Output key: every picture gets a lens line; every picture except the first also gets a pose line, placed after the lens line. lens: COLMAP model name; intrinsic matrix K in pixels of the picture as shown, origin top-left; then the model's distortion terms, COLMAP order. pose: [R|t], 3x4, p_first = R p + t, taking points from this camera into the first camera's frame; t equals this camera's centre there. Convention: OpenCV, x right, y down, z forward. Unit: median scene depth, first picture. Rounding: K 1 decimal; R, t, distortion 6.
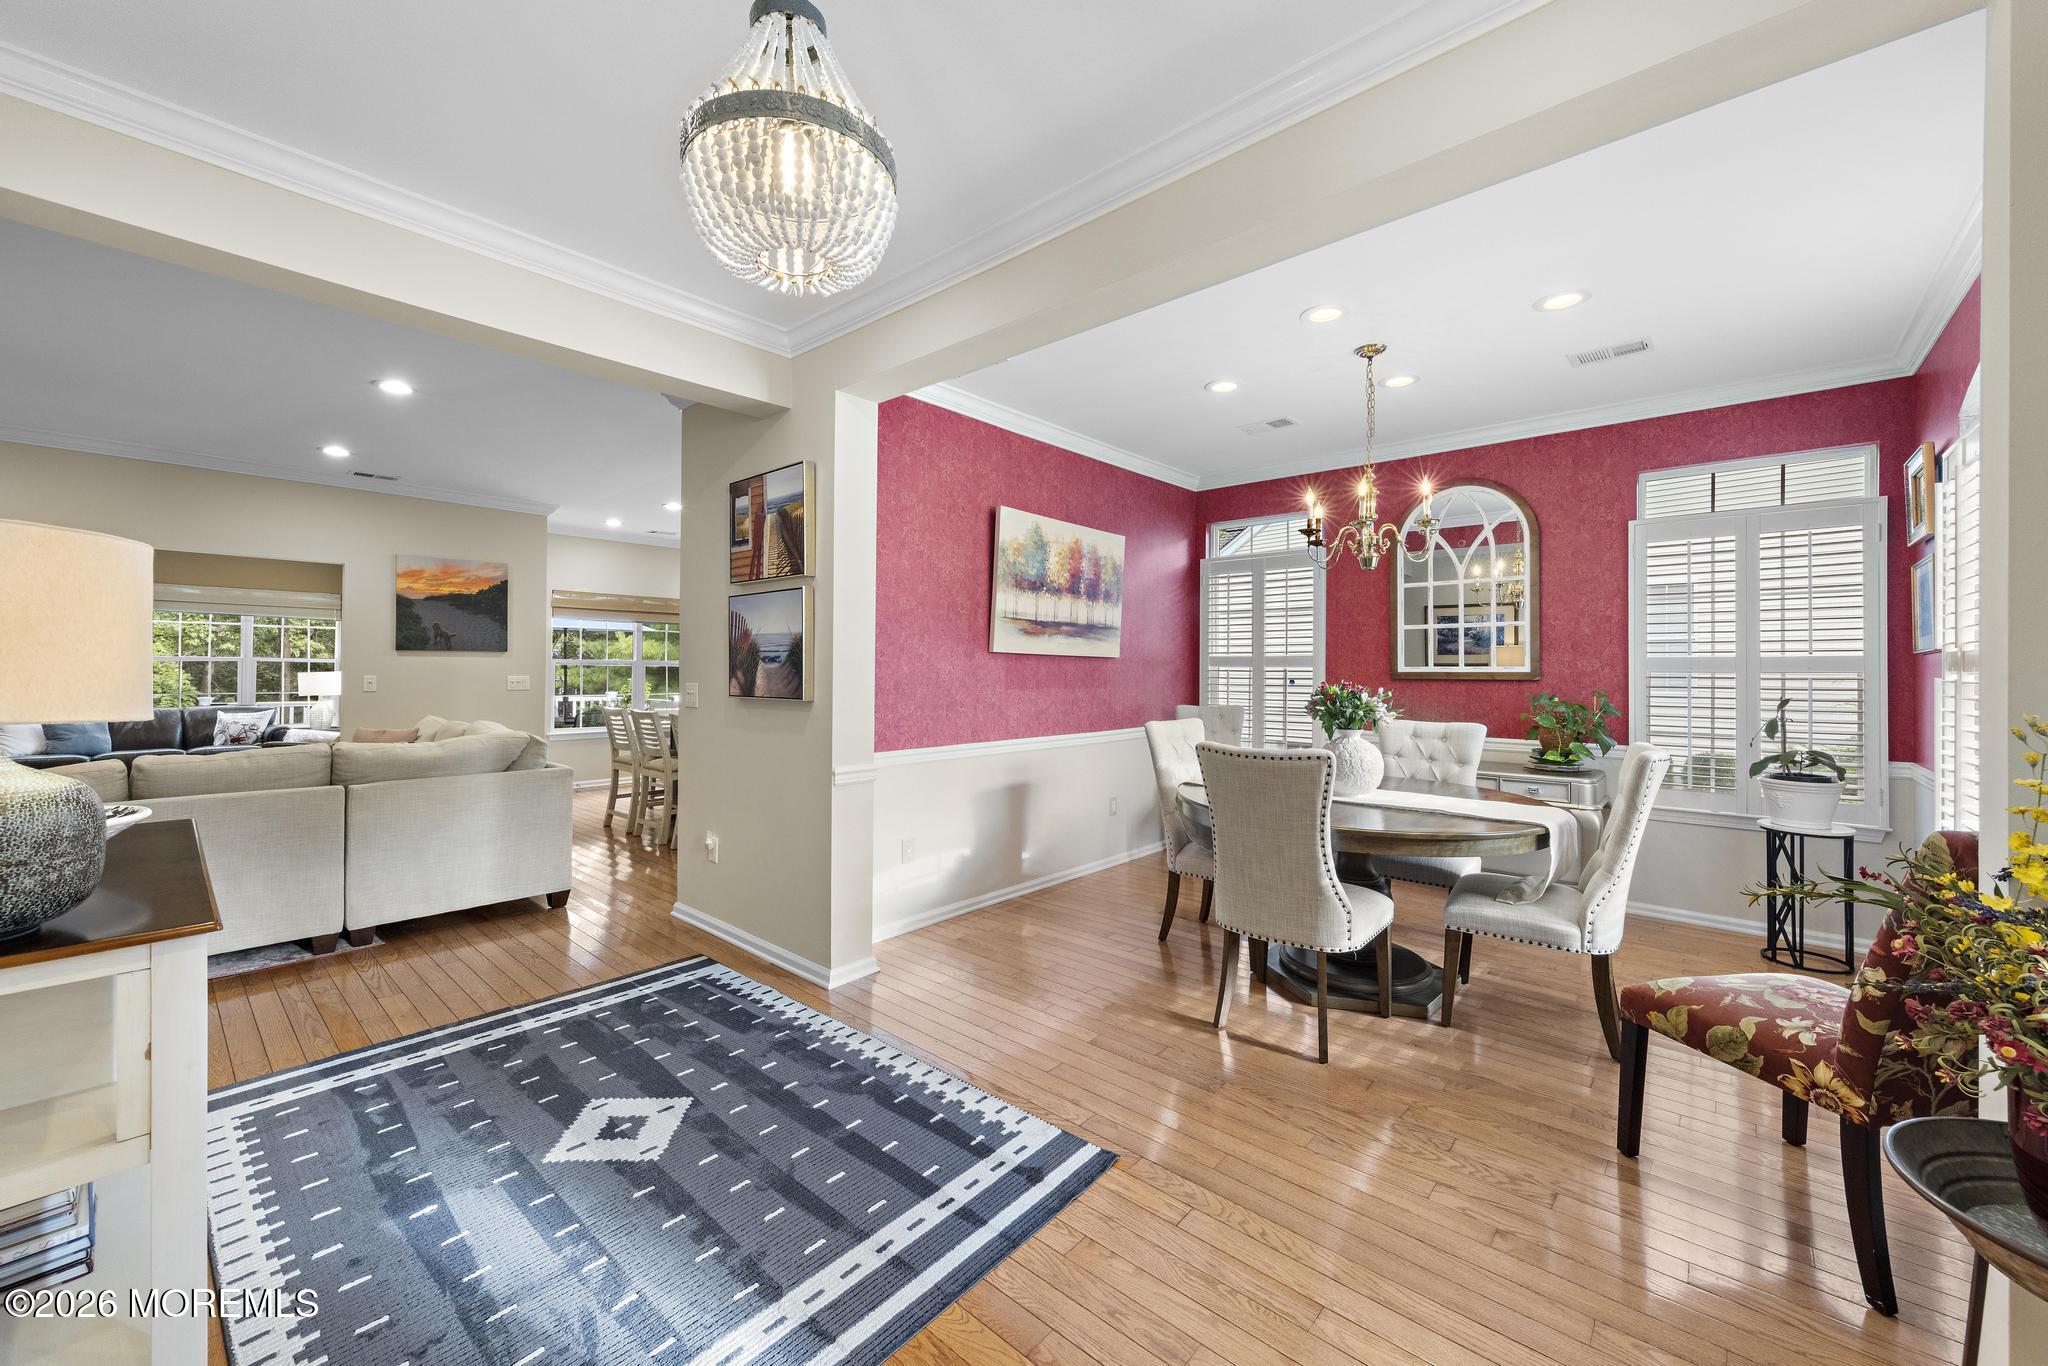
lens RADIAL K [[784.6, 0, 1027.9], [0, 784.6, 662.4], [0, 0, 1]] dist [0.001733, -0.000237]
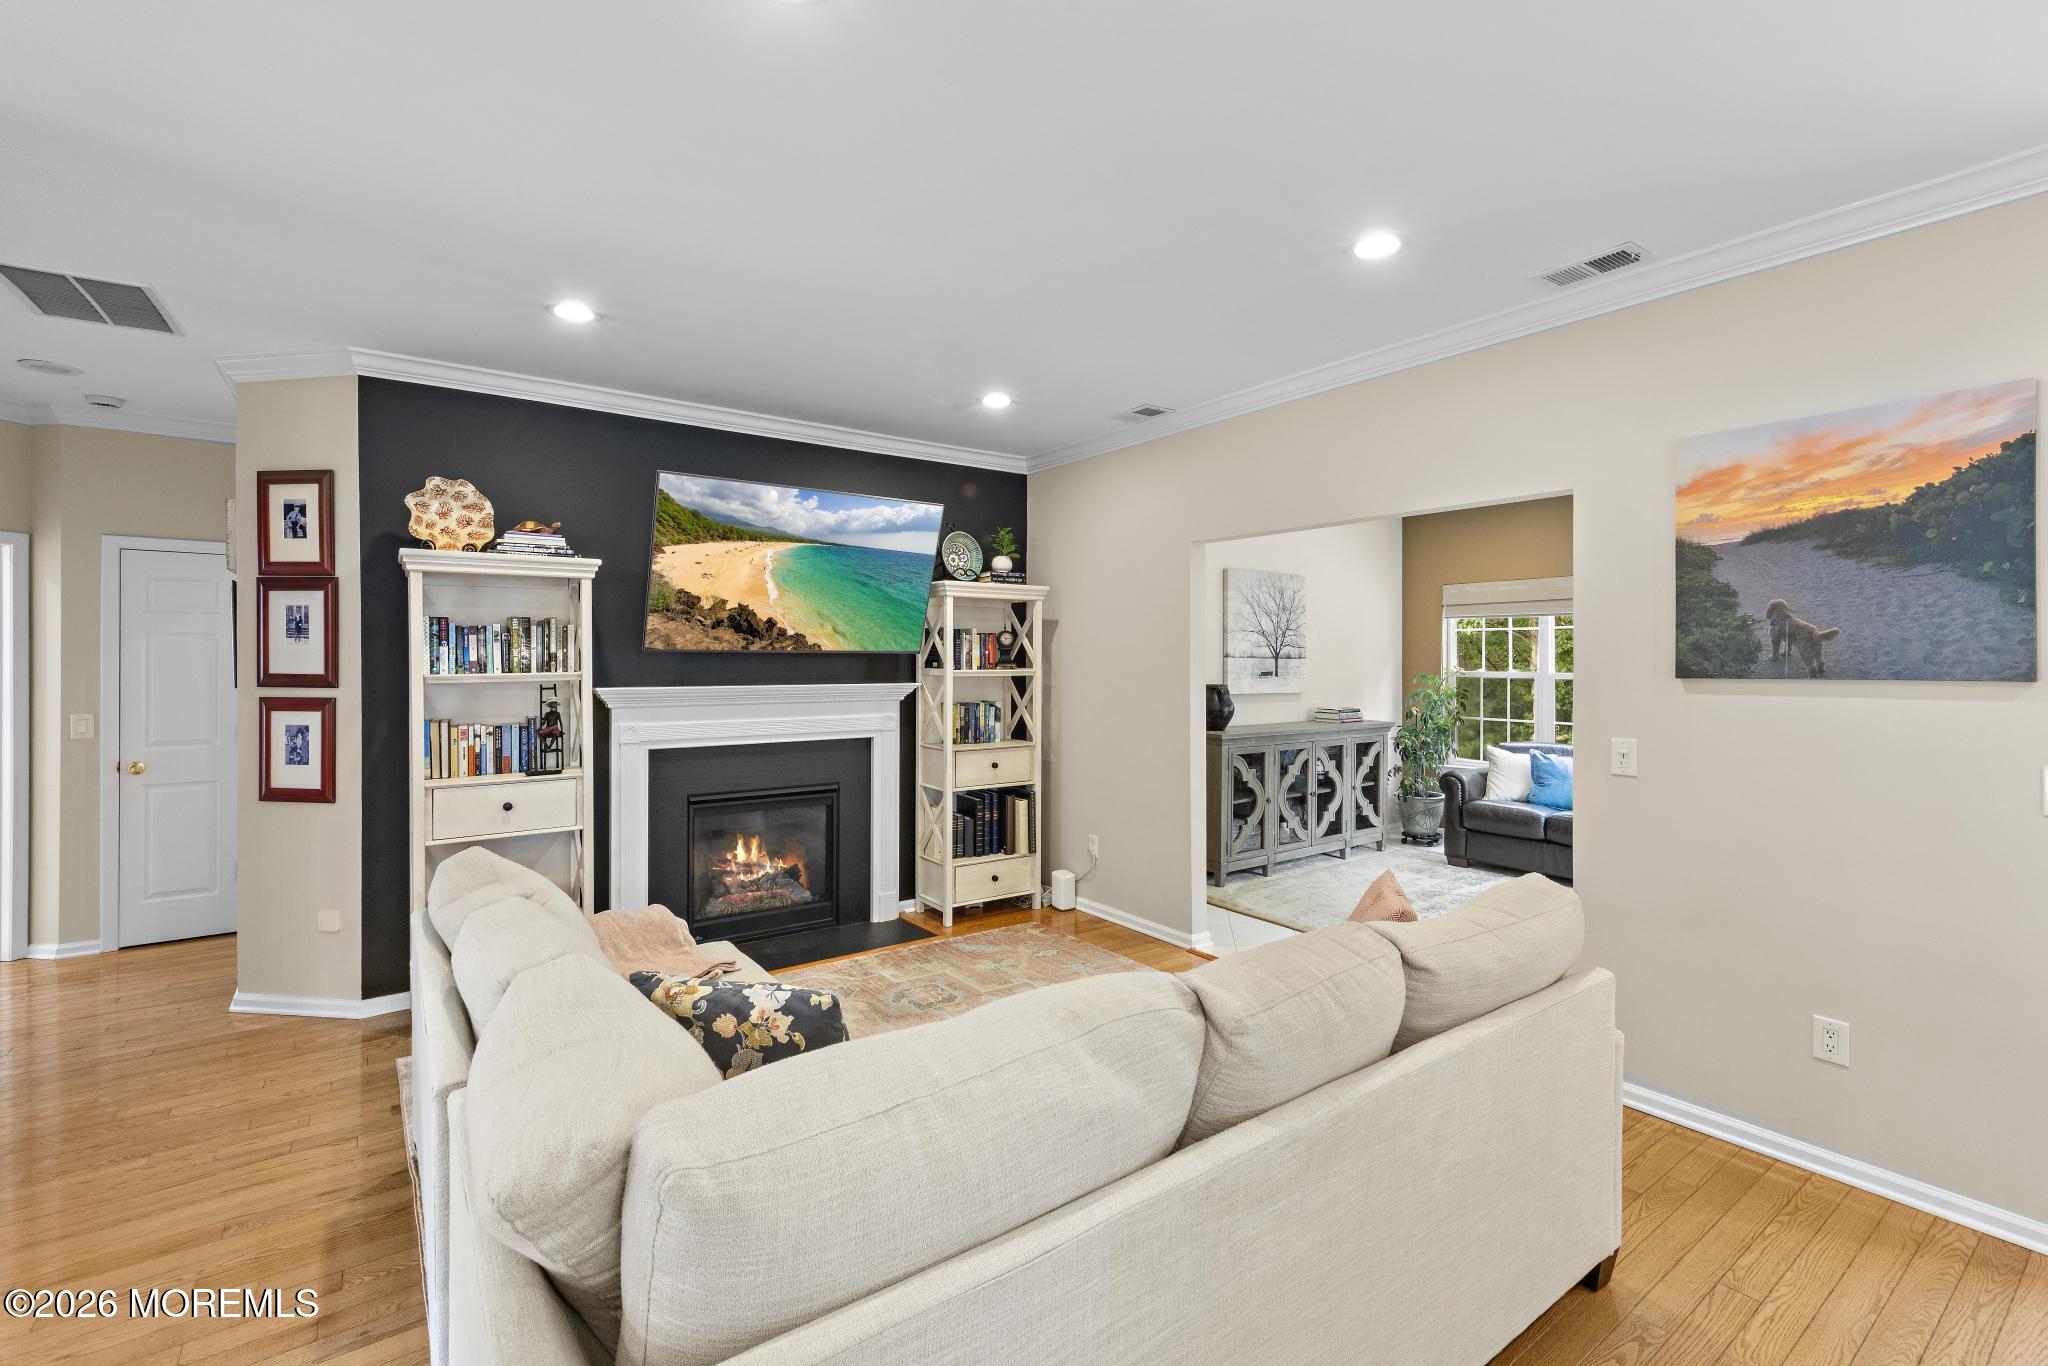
lens RADIAL K [[893.9, 0, 1027.7], [0, 893.9, 661.6], [0, 0, 1]] dist [0.004096, 0.000072]
pose [[-0.215063, -0.005115, -0.976587, -0.415550], [0.007394, 0.999949, -0.006866, -0.034616], [0.976572, -0.008698, -0.215015, 1.124770]]
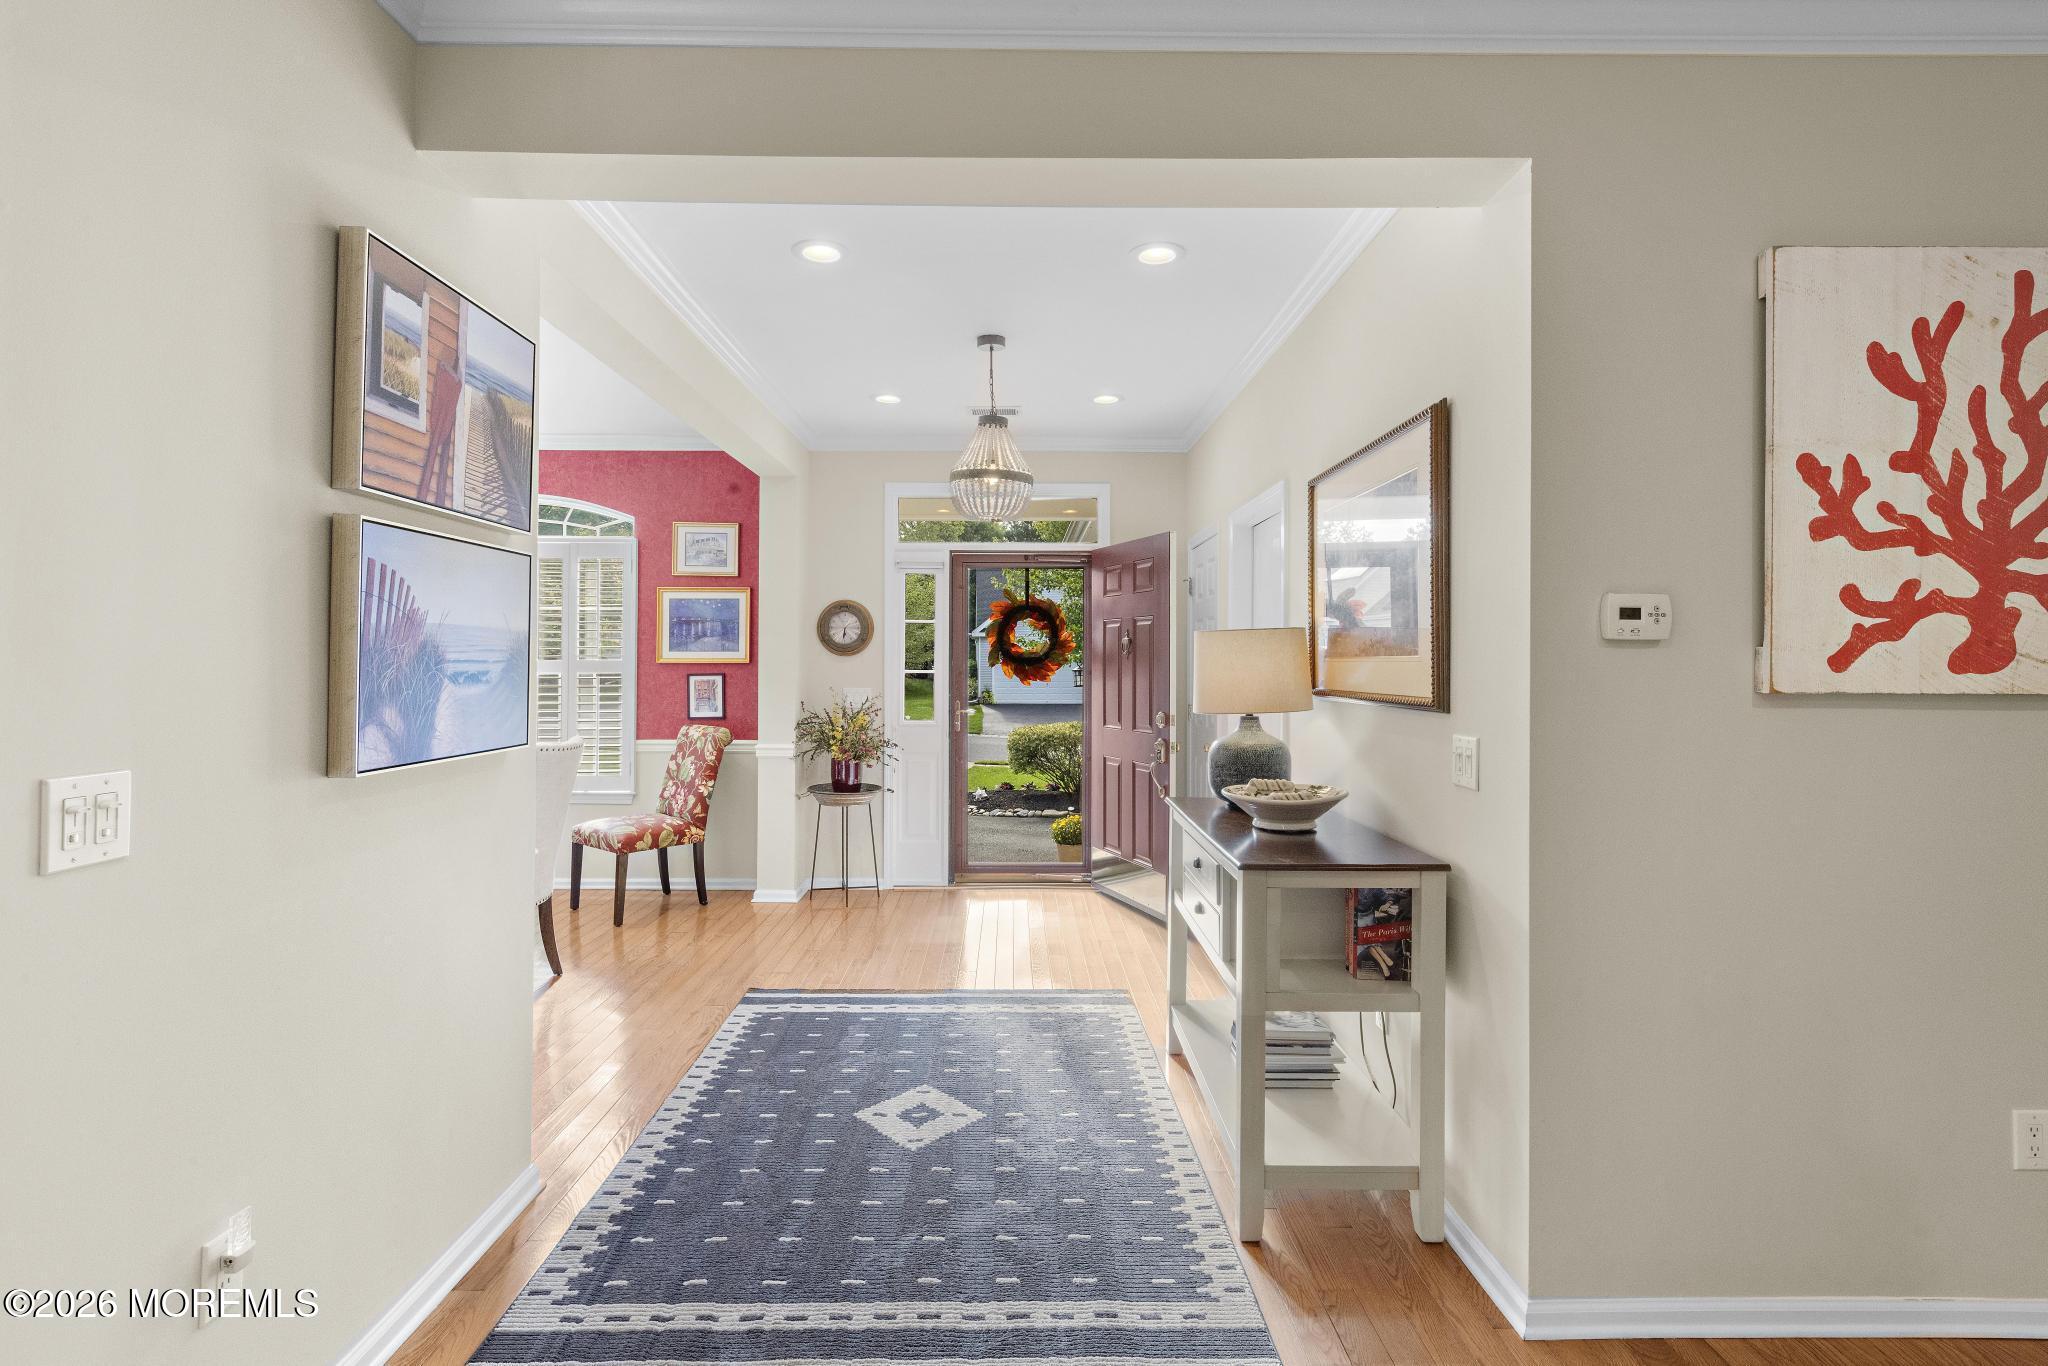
lens RADIAL K [[973.2, 0, 1021.3], [0, 973.2, 662.1], [0, 0, 1]] dist [0.002509, 0.000832]
pose [[-0.669894, -0.008302, 0.742410, -0.819379], [-0.016451, 0.999858, -0.003663, -0.013872], [-0.742274, -0.014667, -0.669936, 0.923359]]
